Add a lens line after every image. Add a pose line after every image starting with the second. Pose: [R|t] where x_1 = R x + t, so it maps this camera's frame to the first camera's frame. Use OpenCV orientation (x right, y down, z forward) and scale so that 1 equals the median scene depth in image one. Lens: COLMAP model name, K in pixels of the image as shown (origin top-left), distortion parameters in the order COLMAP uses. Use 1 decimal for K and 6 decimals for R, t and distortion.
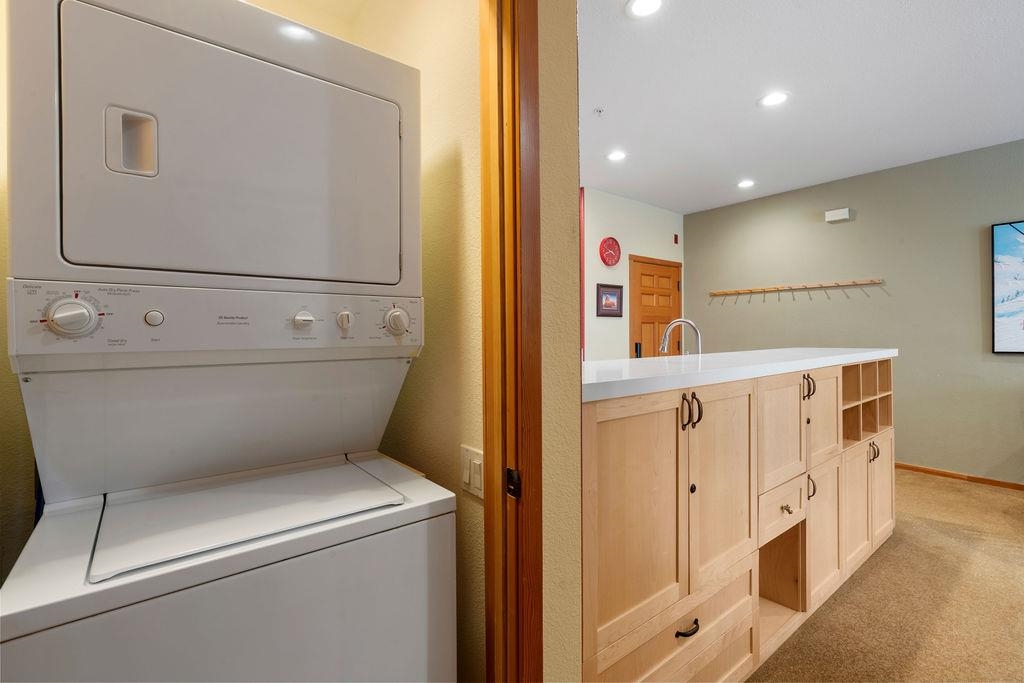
lens RADIAL K [[458.7, 0, 512.7], [0, 458.7, 339.6], [0, 0, 1]] dist [-0.000624, 0.000860]
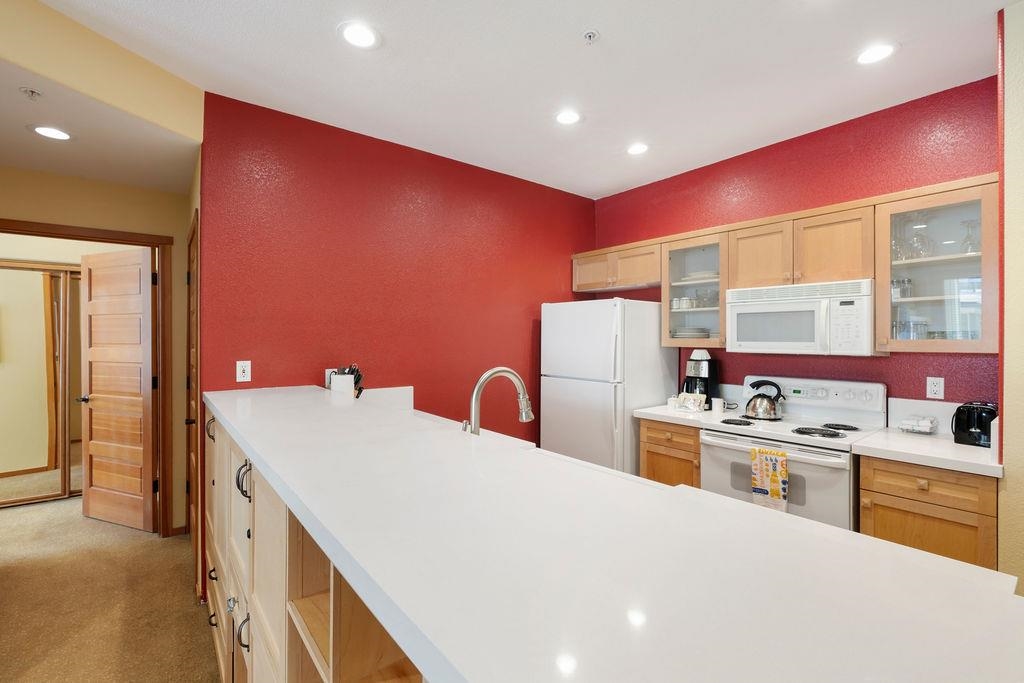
lens RADIAL K [[458.7, 0, 512.7], [0, 458.7, 339.6], [0, 0, 1]] dist [-0.000624, 0.000860]
pose [[0.007033, 0.008906, -0.999936, 0.508291], [-0.022315, 0.999713, 0.008747, -0.041401], [0.999726, 0.022252, 0.007230, 0.536788]]
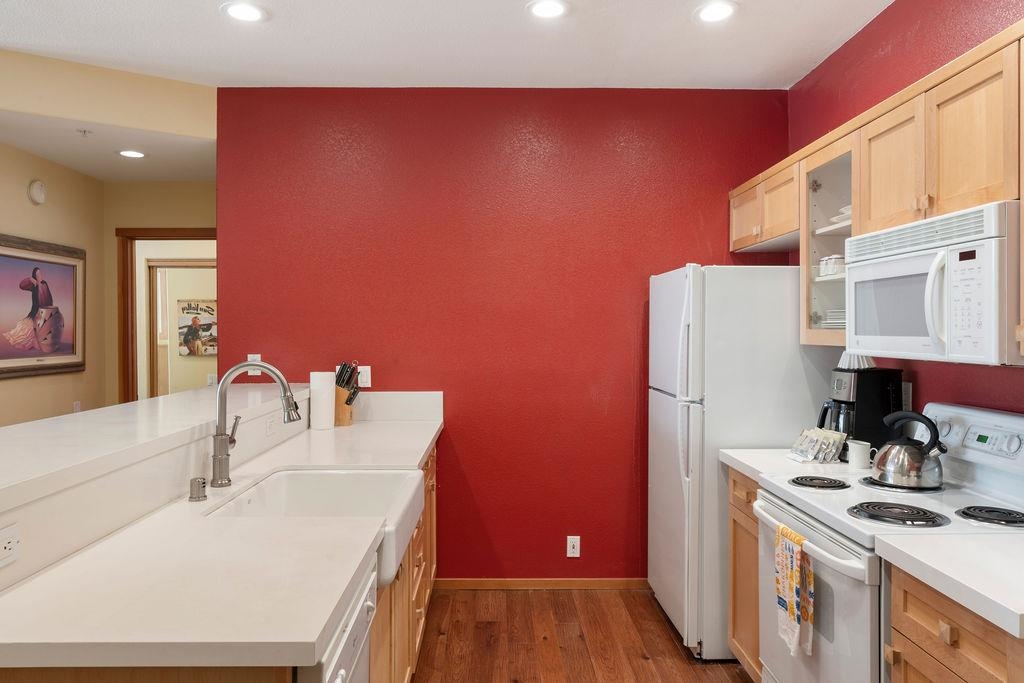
lens RADIAL K [[731.2, 0, 512.0], [0, 731.2, 341.5], [0, 0, 1]] dist [-0.000375, 0.000766]
pose [[-0.597877, 0.018080, -0.801384, 0.462291], [-0.011895, 0.999435, 0.031422, -0.048859], [0.801500, 0.028319, -0.597324, 0.941807]]
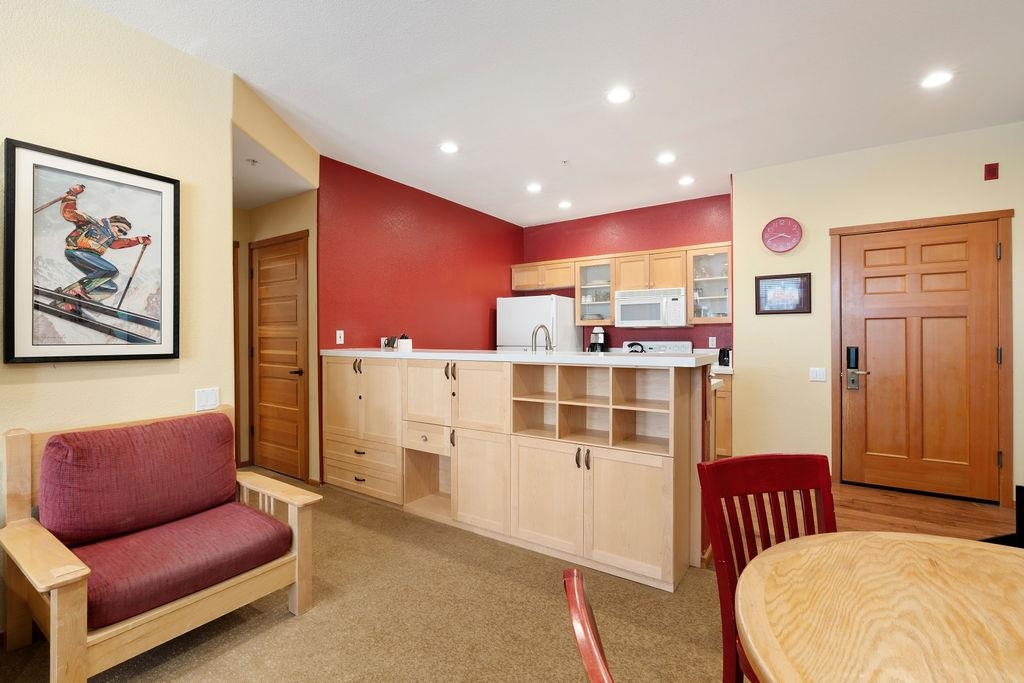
lens RADIAL K [[453.5, 0, 508.6], [0, 453.5, 335.1], [0, 0, 1]] dist [0.001991, -0.000063]
pose [[0.297332, 0.002847, -0.954770, 0.821462], [-0.016948, 0.999854, -0.002296, -0.001500], [0.954624, 0.016864, 0.297337, 0.284968]]
